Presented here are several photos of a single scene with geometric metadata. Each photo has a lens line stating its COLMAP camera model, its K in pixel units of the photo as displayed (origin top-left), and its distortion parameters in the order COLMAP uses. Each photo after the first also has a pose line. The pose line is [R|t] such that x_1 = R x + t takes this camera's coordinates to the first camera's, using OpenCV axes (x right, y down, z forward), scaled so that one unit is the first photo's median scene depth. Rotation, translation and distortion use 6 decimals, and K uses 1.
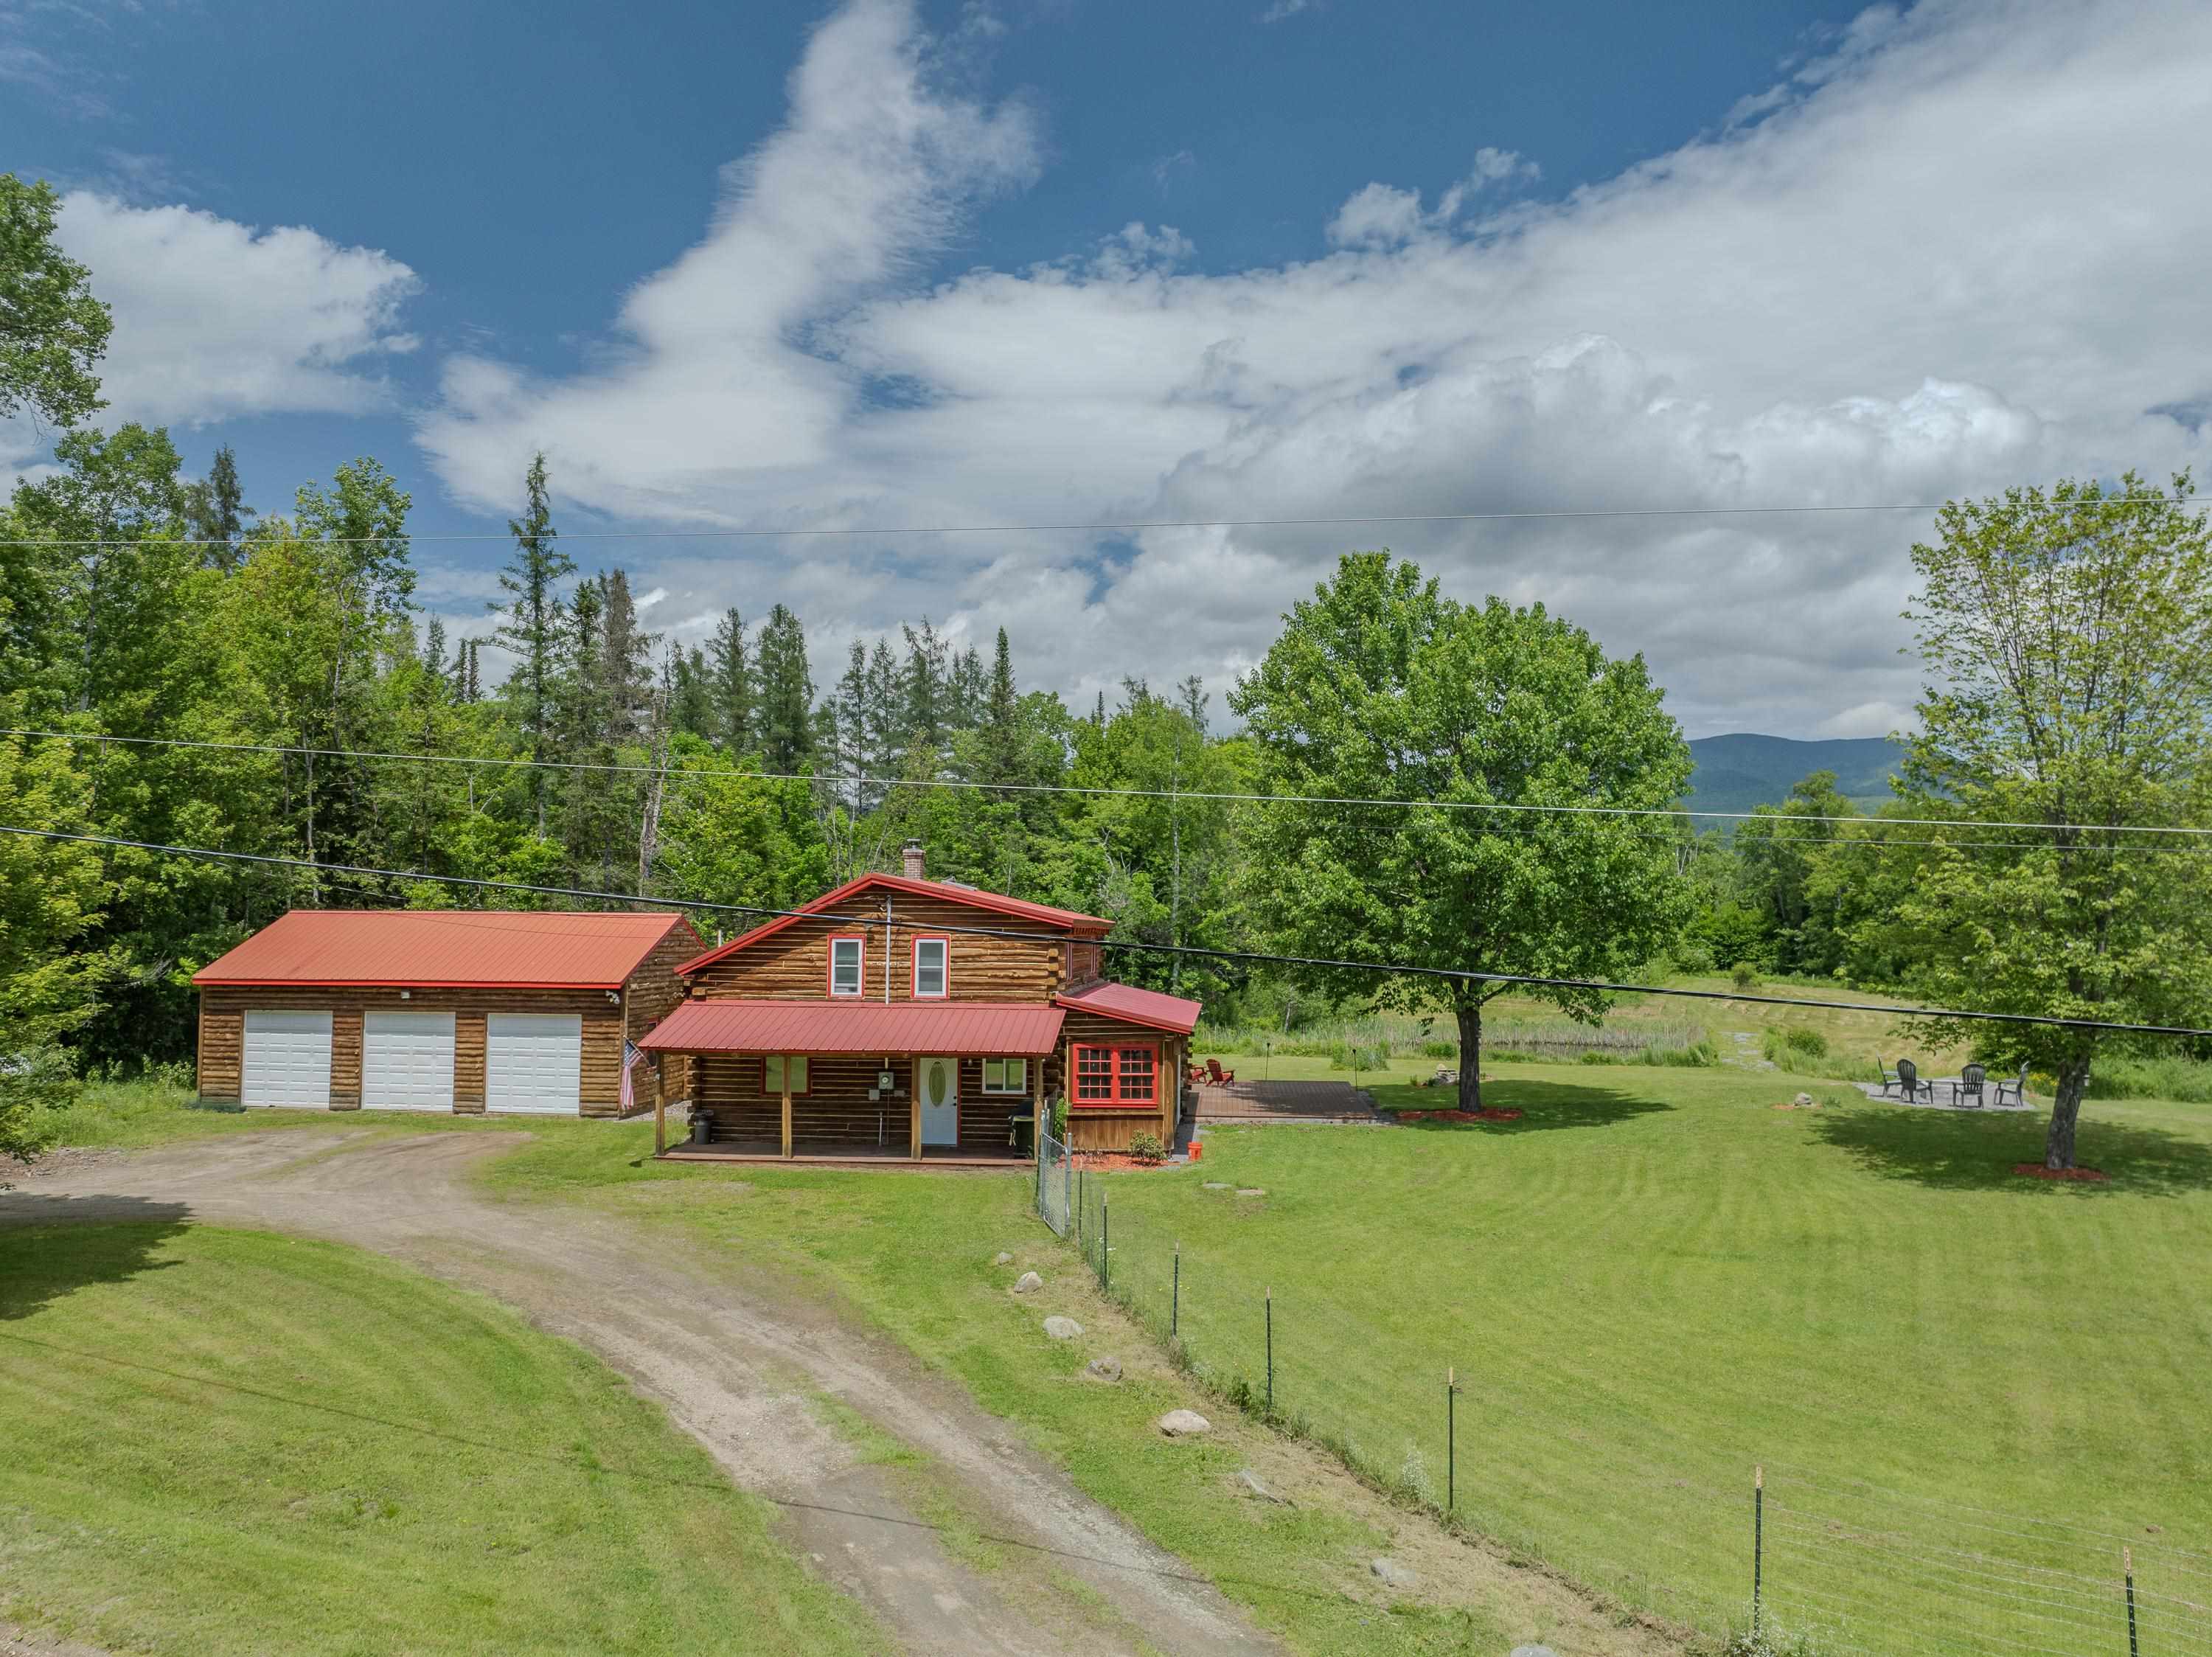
lens RADIAL K [[1551.2, 0, 1108.5], [0, 1551.2, 824.1], [0, 0, 1]] dist [-0.048381, 0.018747]
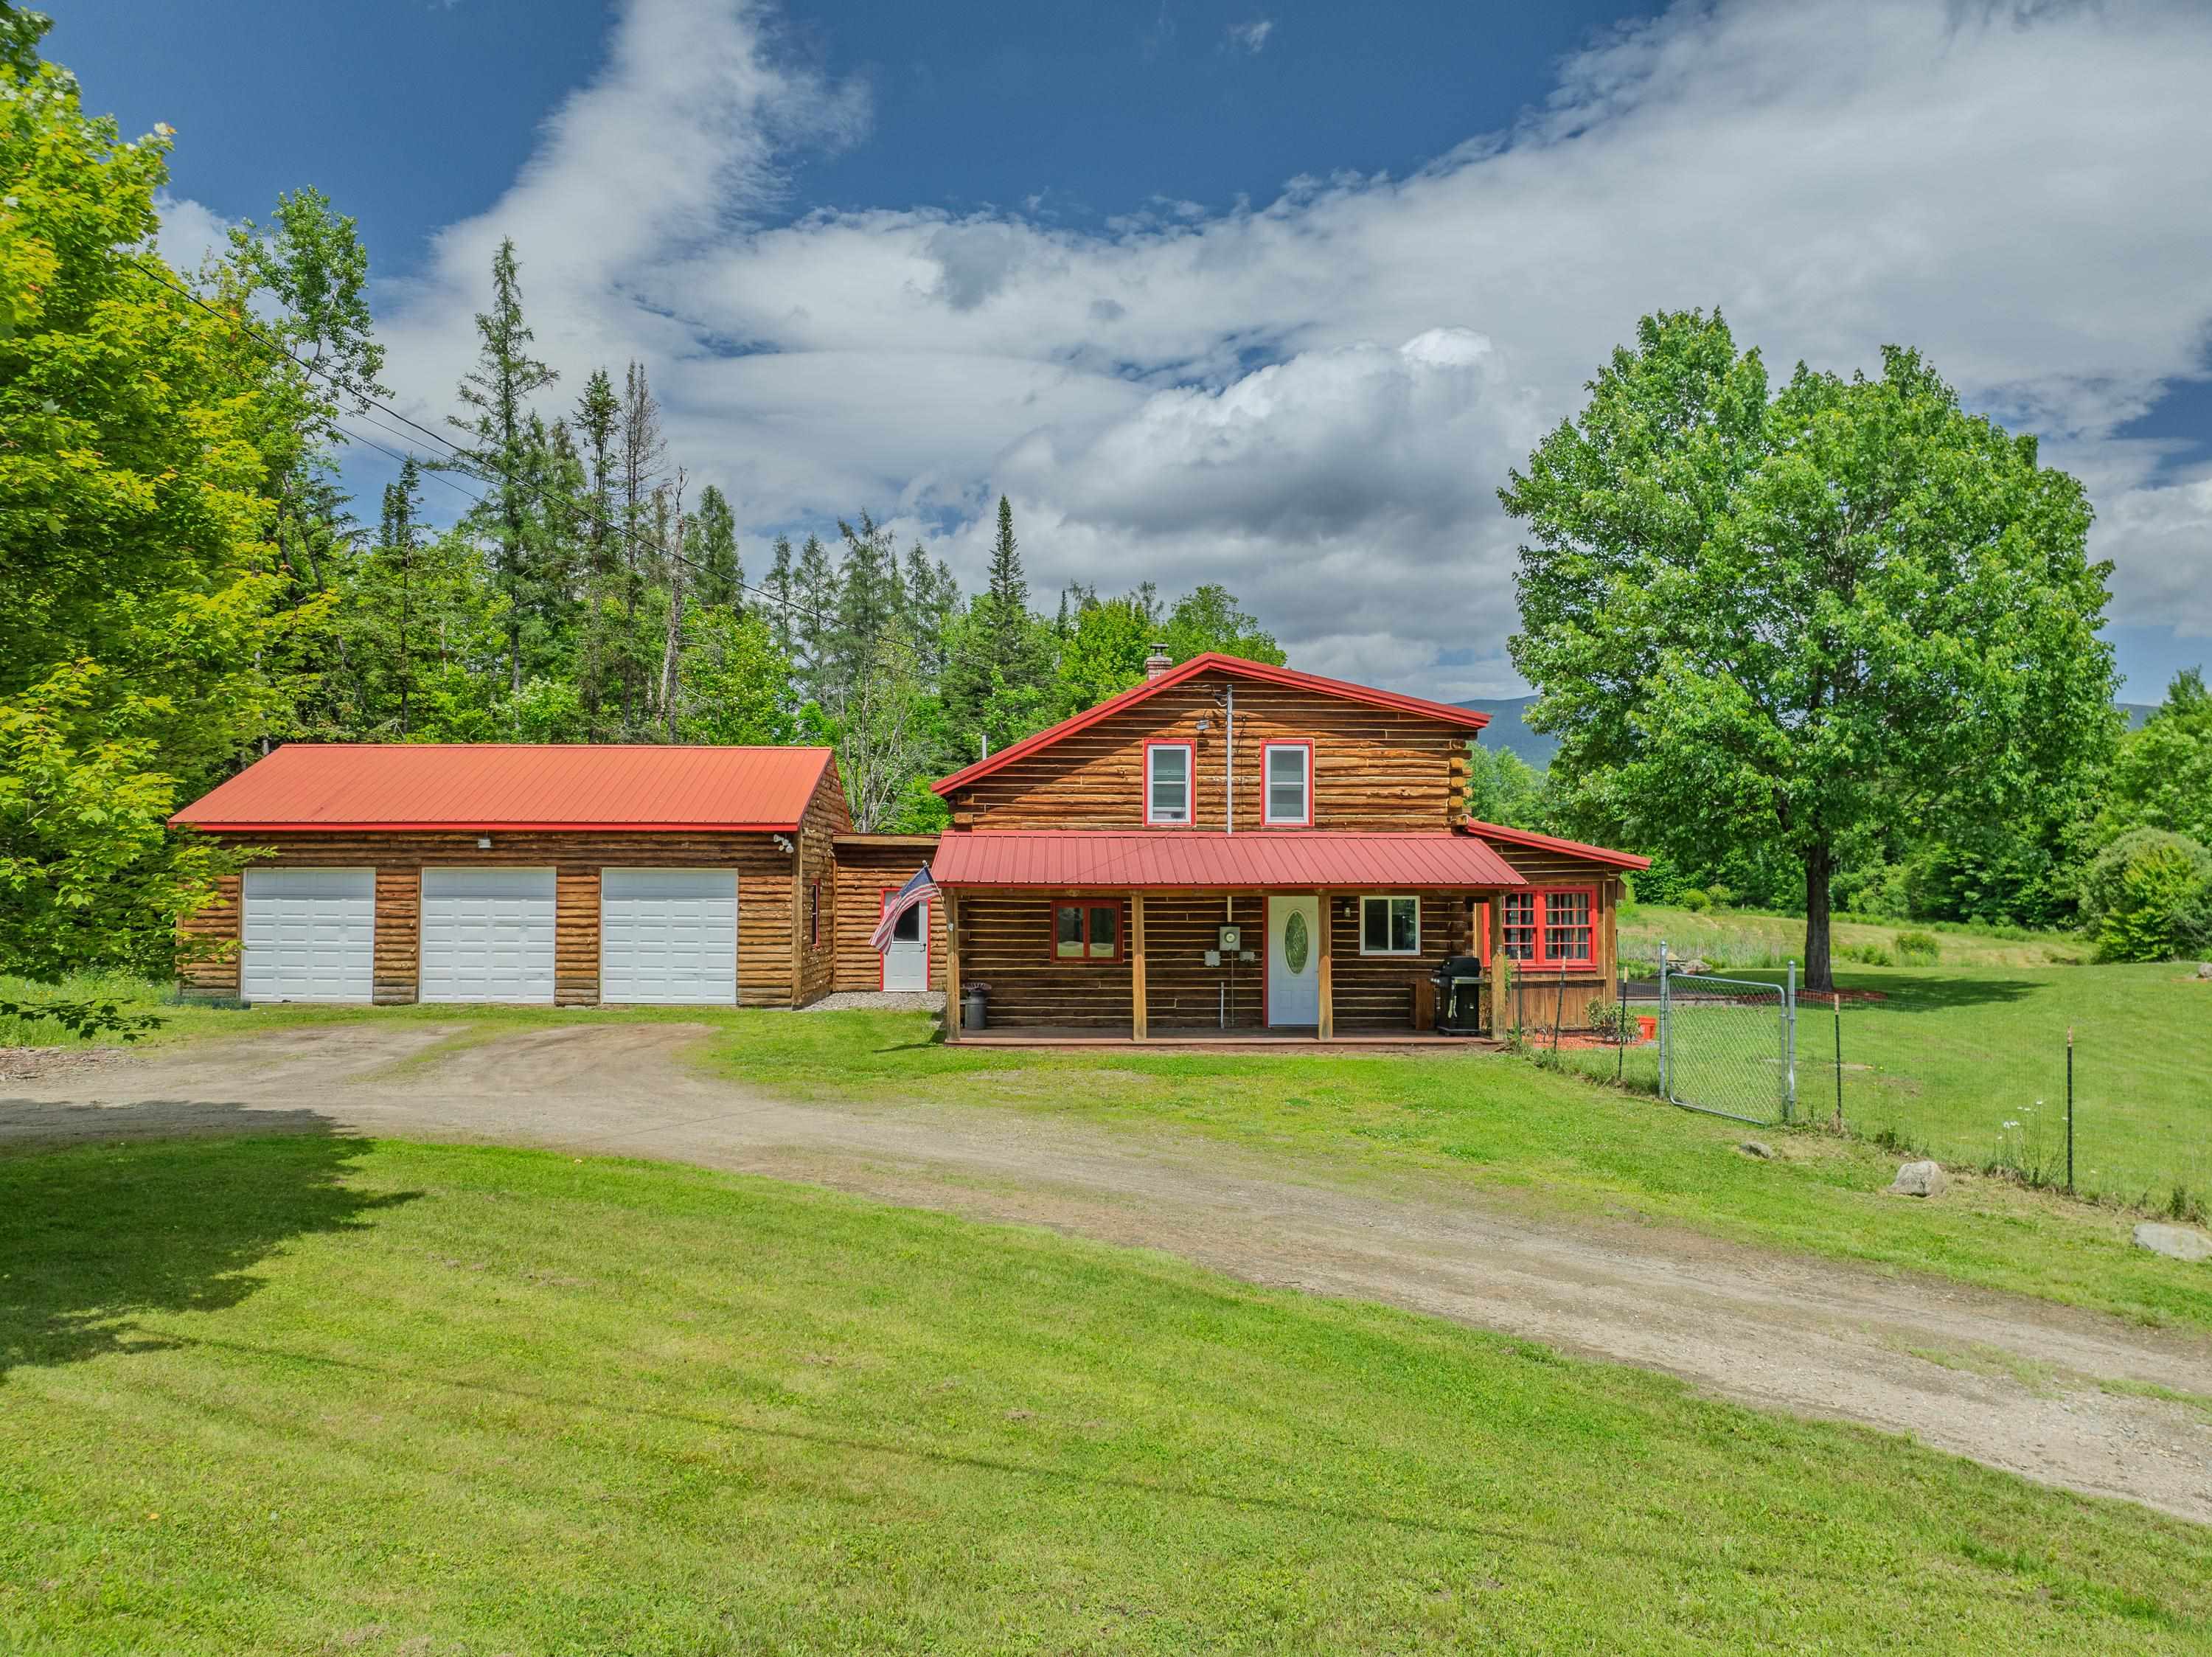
lens RADIAL K [[1551.2, 0, 1110.4], [0, 1551.2, 829.9], [0, 0, 1]] dist [-0.048381, 0.018747]
pose [[0.993906, 0.000832, 0.110227, -0.276628], [-0.004475, 0.999452, 0.032812, 0.090129], [-0.110139, -0.033106, 0.993365, 0.282301]]
